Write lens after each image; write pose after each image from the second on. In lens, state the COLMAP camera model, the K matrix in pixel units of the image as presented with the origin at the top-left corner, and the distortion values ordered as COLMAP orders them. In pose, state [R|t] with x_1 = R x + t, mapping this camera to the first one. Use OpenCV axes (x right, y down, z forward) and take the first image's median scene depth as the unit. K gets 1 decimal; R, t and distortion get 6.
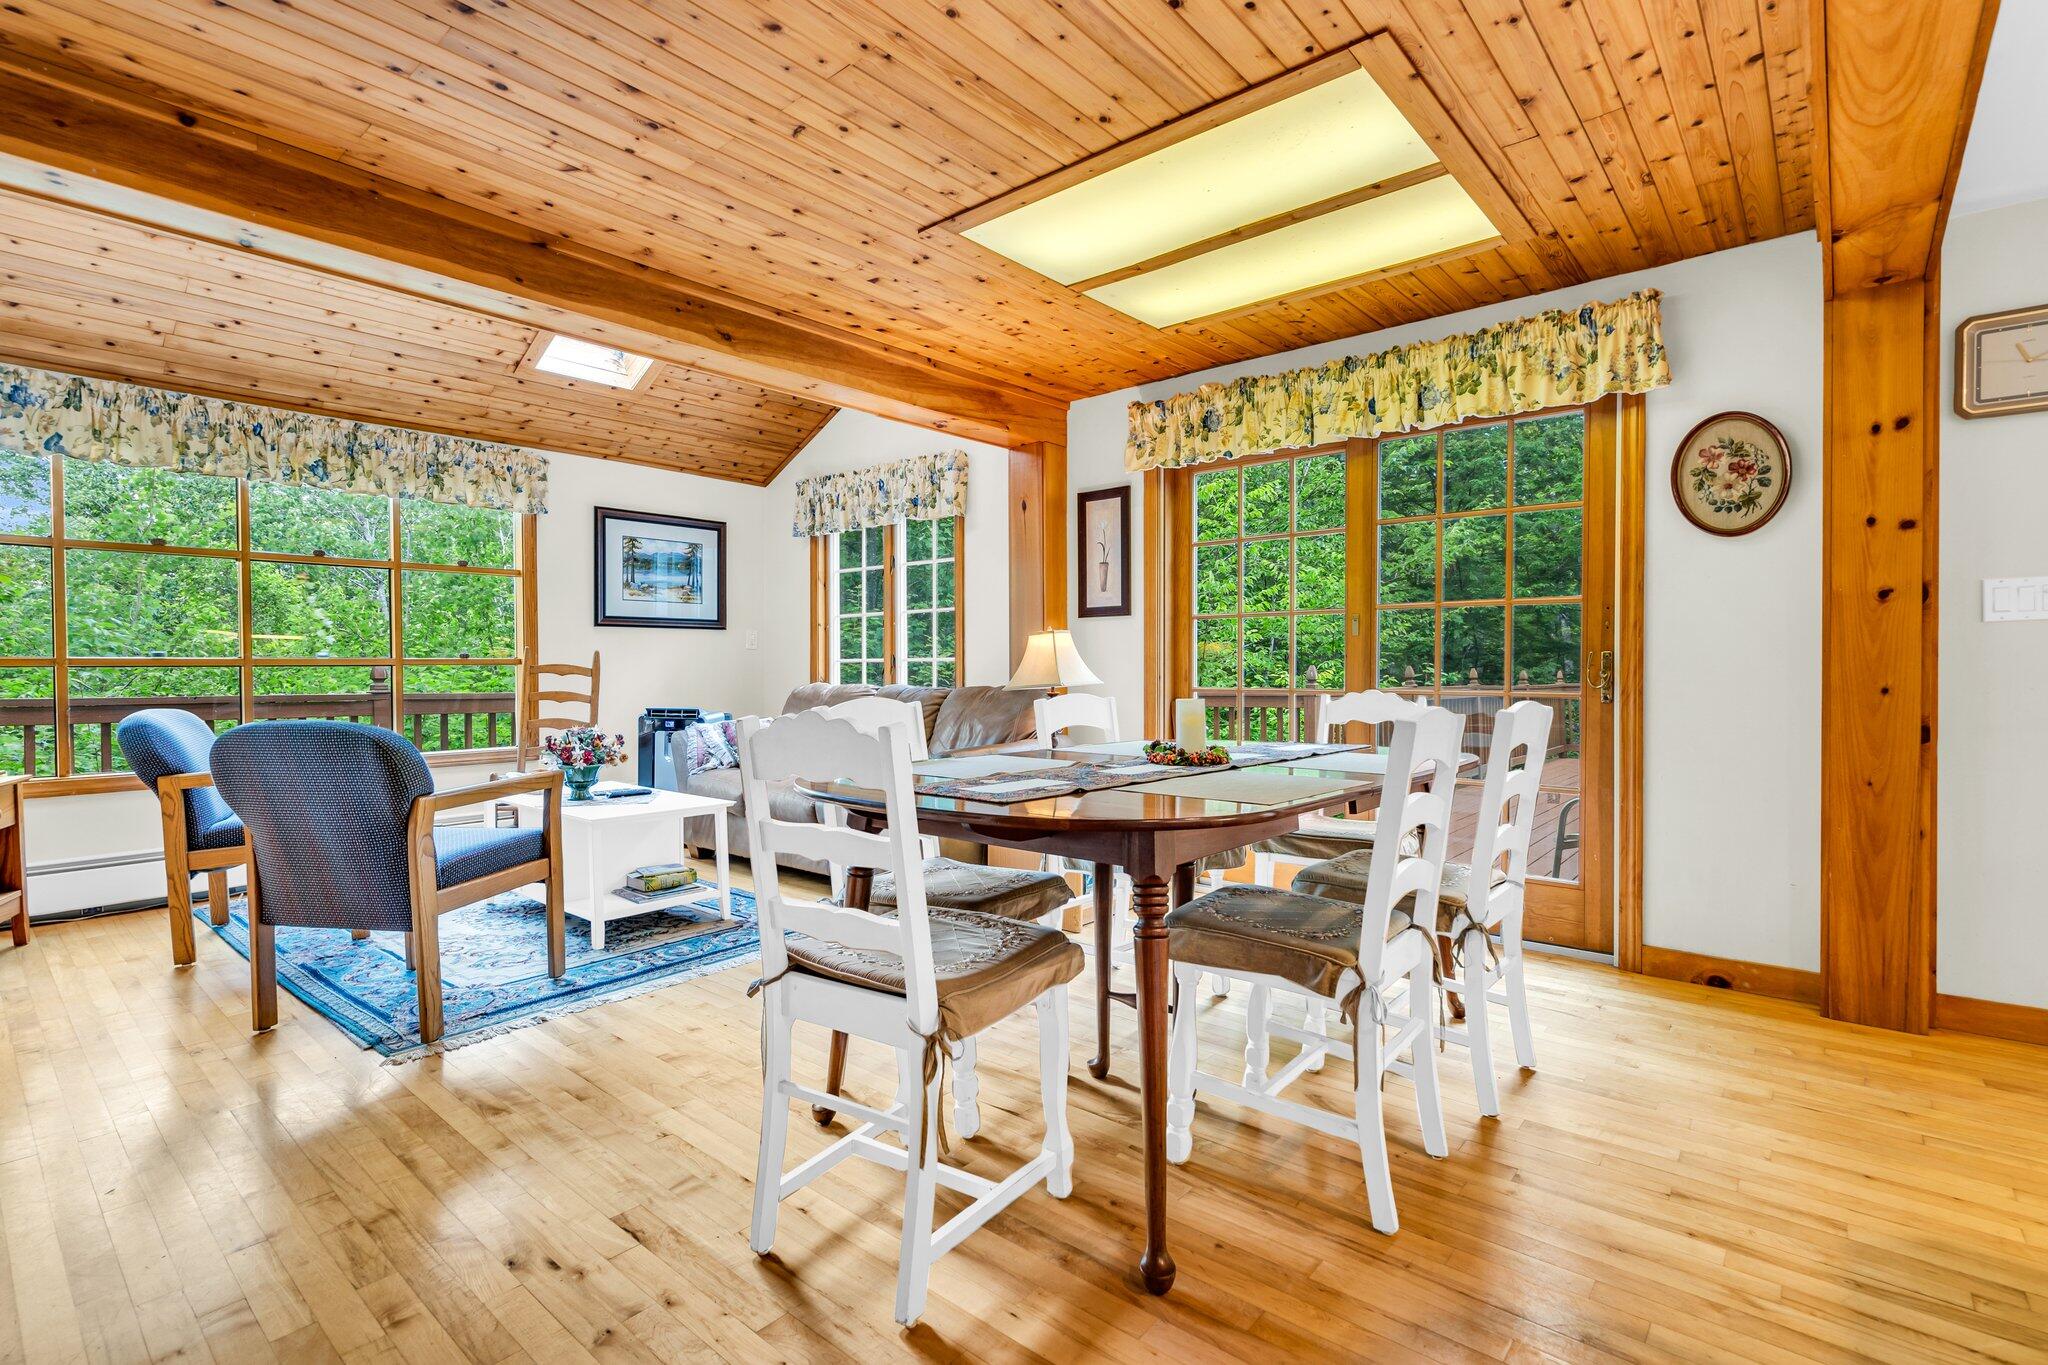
lens RADIAL K [[957.2, 0, 880.2], [0, 957.2, 677.4], [0, 0, 1]] dist [0.002437, -0.001295]
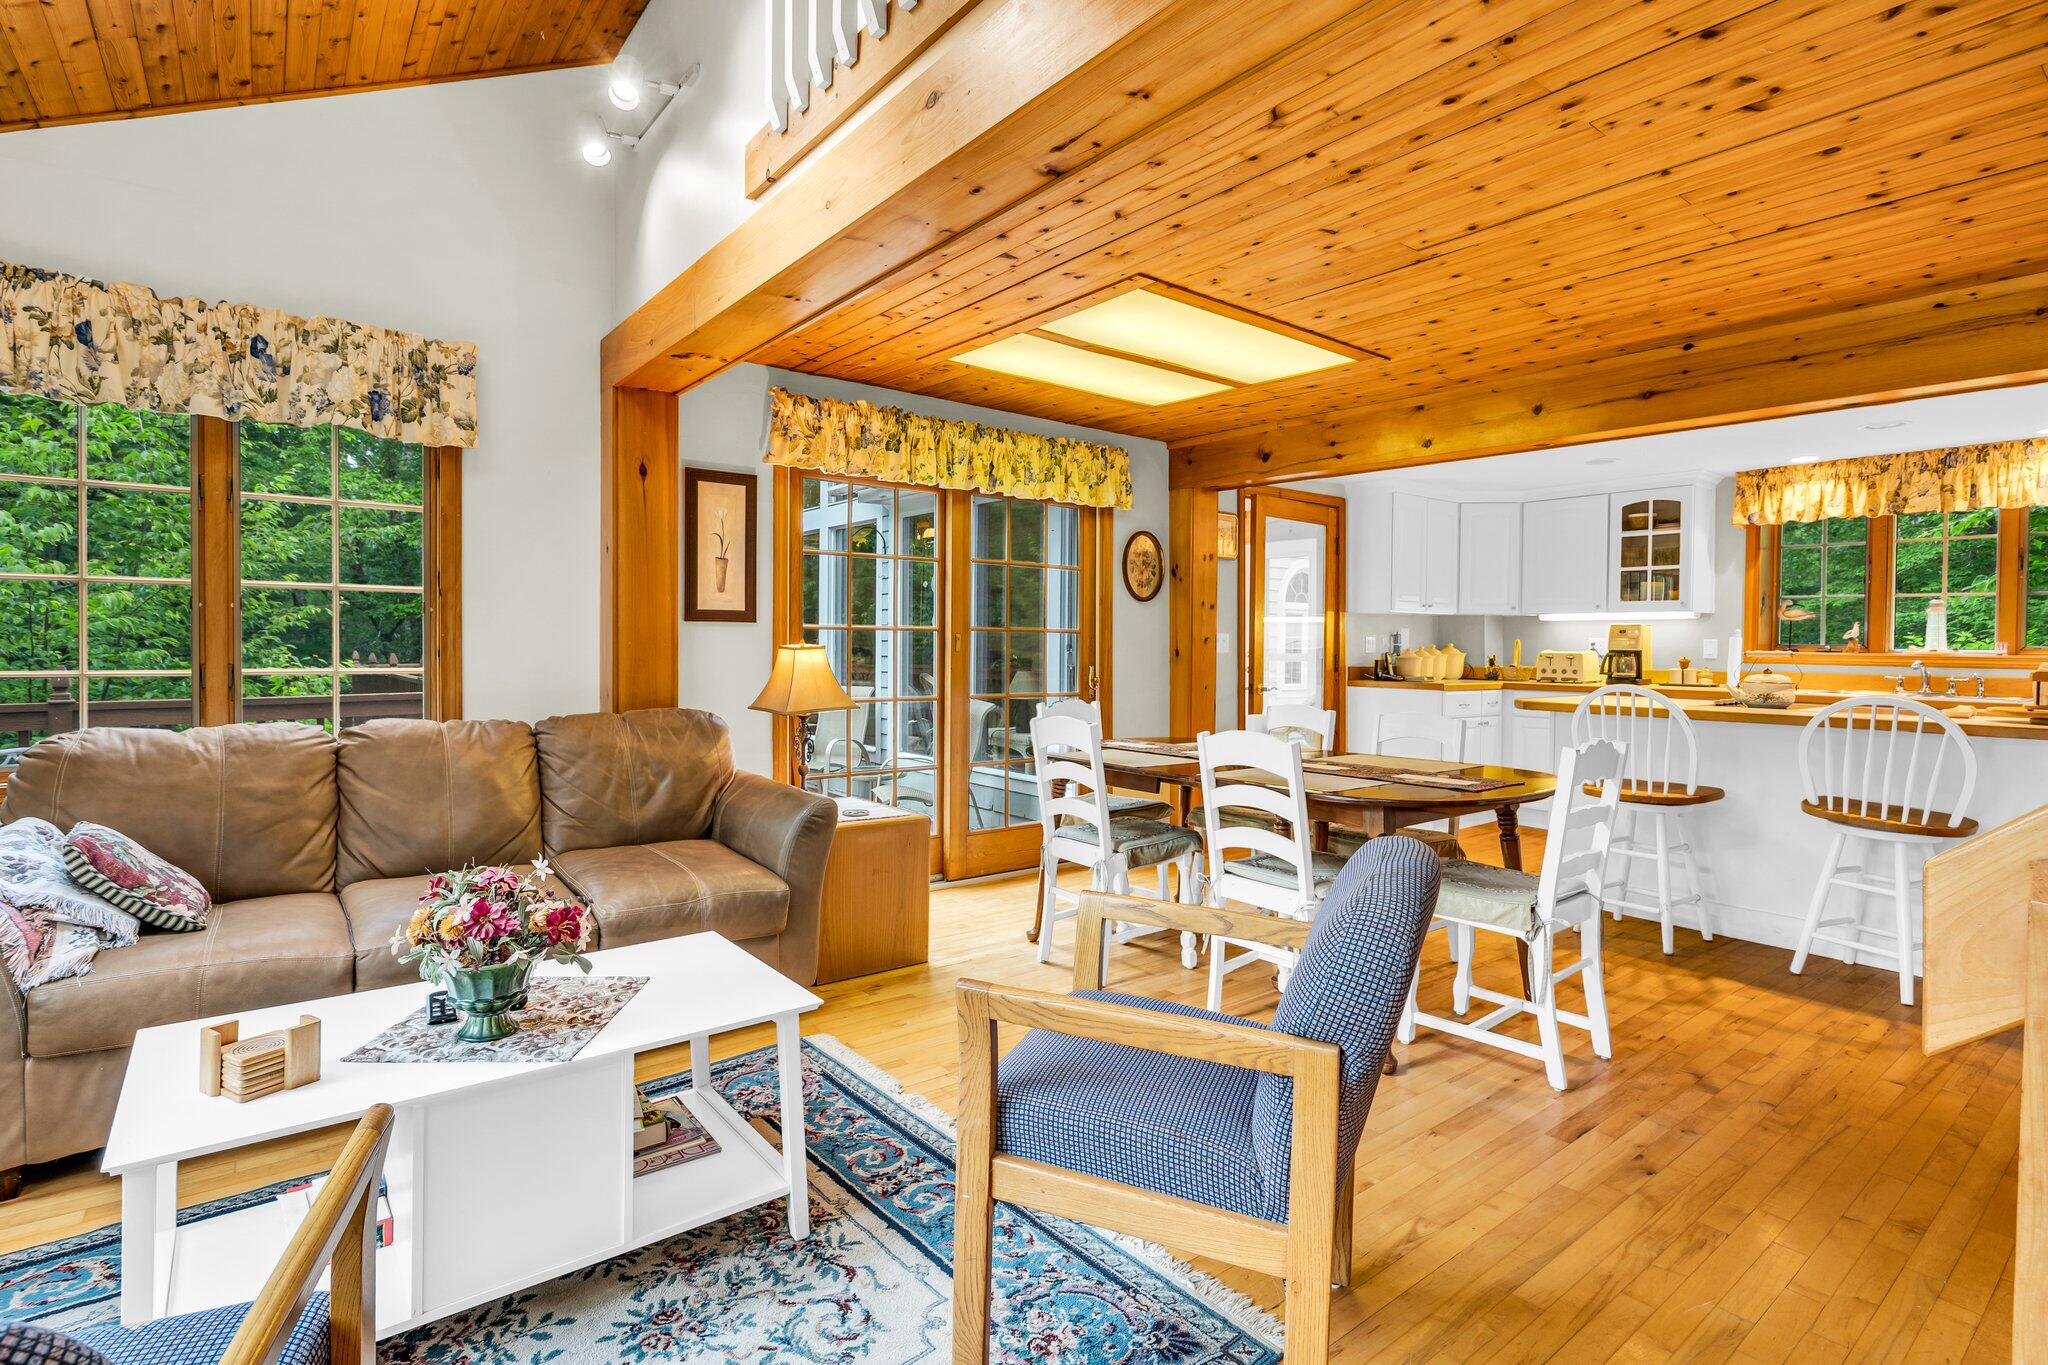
lens RADIAL K [[1005.2, 0, 1169.6], [0, 1005.2, 662.7], [0, 0, 1]] dist [0.000009, 0.000156]
pose [[0.057596, -0.017285, 0.998190, -0.655301], [-0.004077, 0.999838, 0.017549, -0.045867], [-0.998332, -0.005080, 0.057516, 0.574321]]
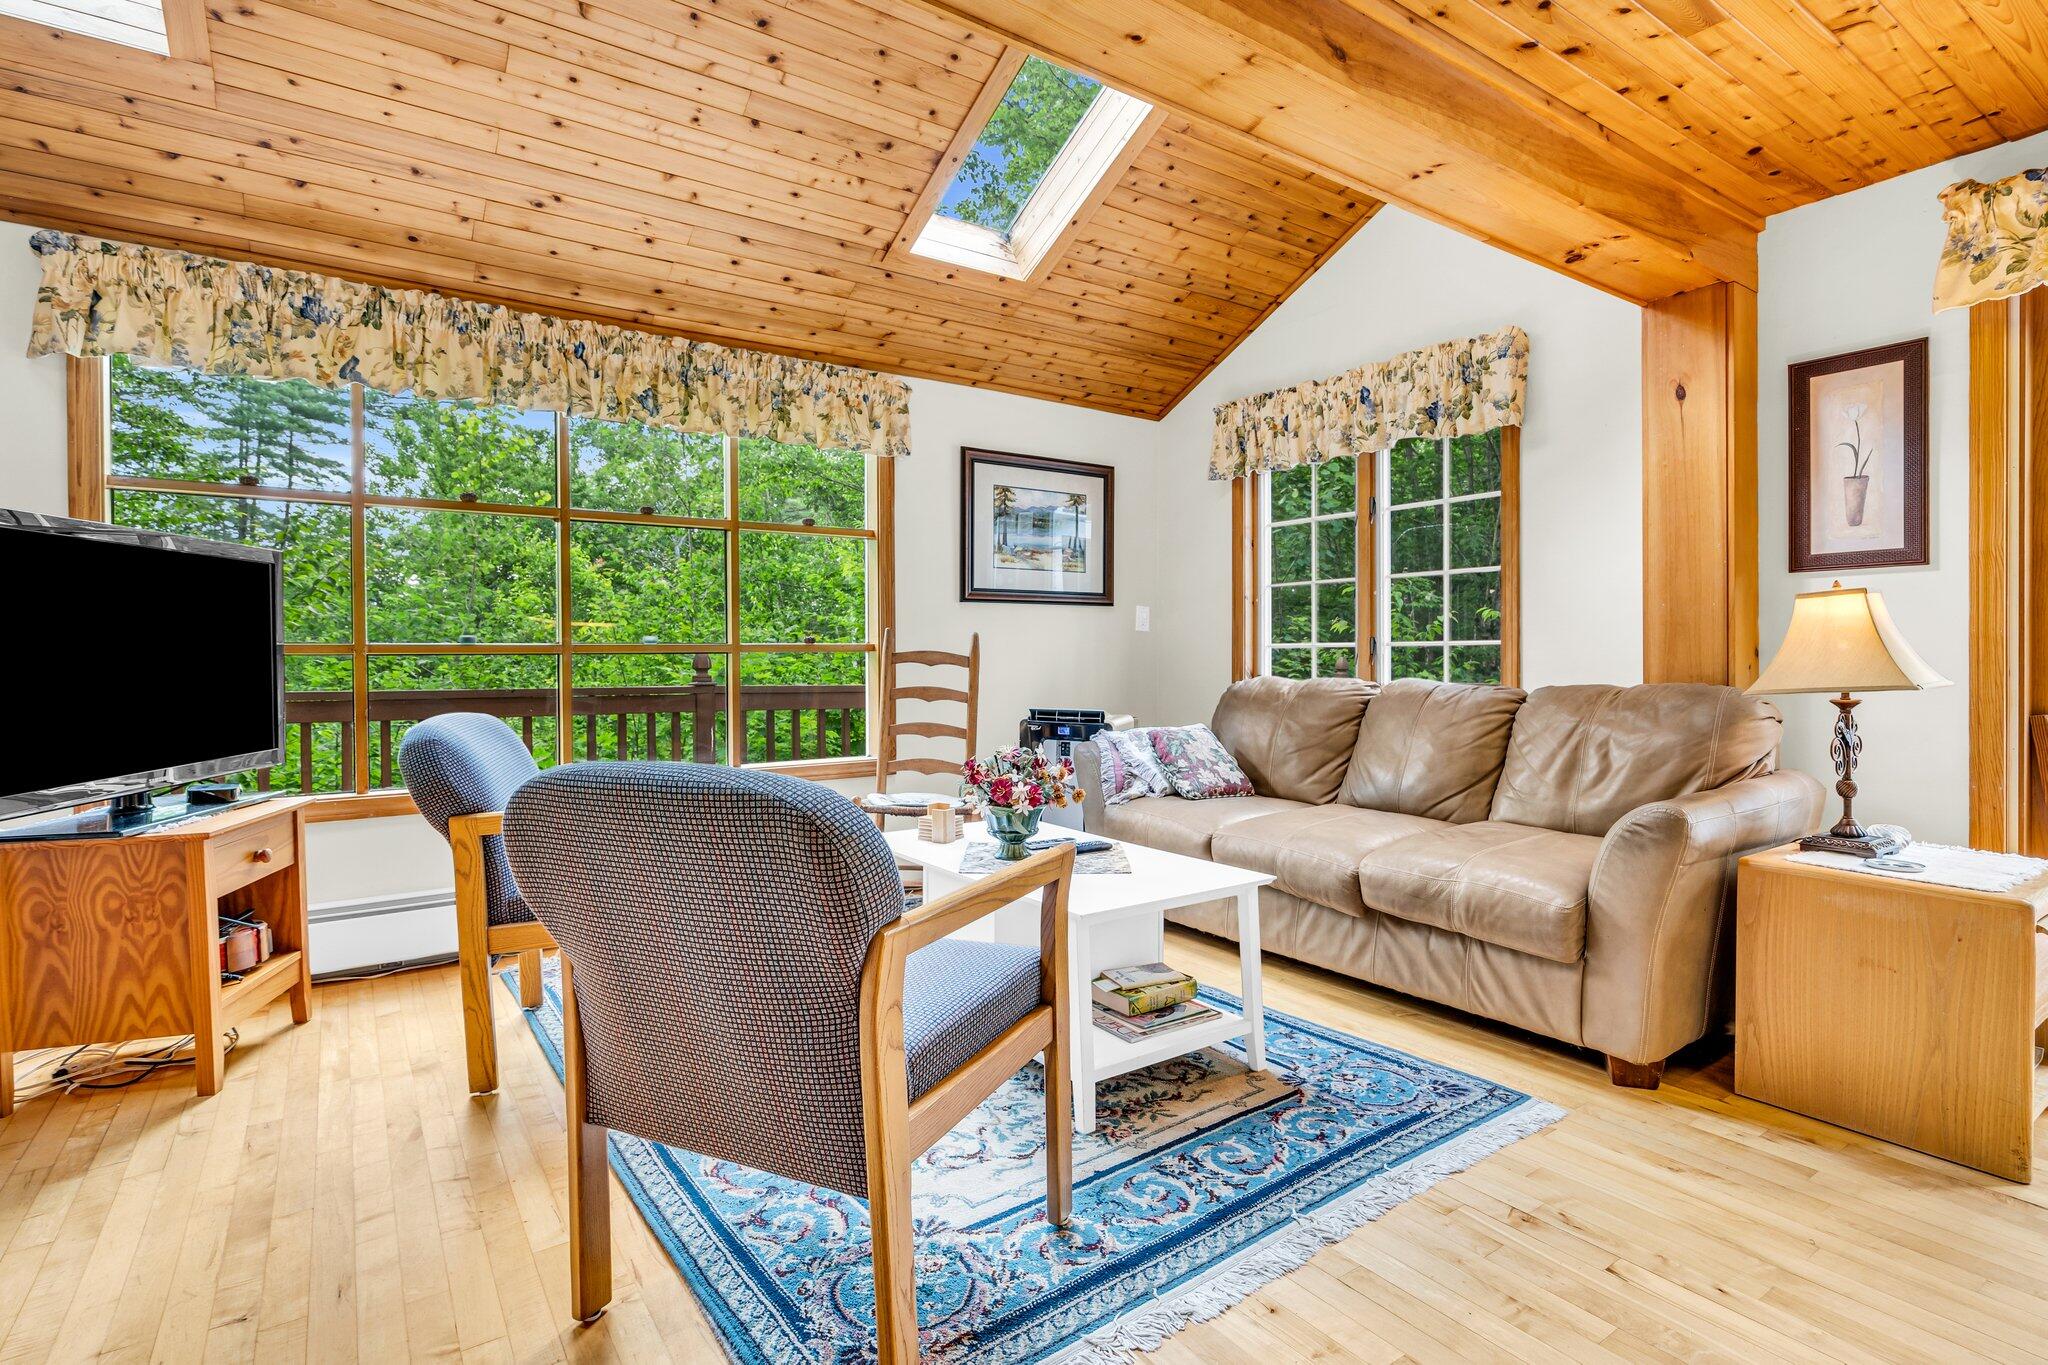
lens RADIAL K [[942.3, 0, 891.5], [0, 942.3, 658.5], [0, 0, 1]] dist [-0.001967, 0.000685]
pose [[0.968509, 0.000941, -0.248976, -0.202688], [-0.002326, 0.999983, -0.005269, -0.004191], [0.248967, 0.005682, 0.968495, 0.307215]]
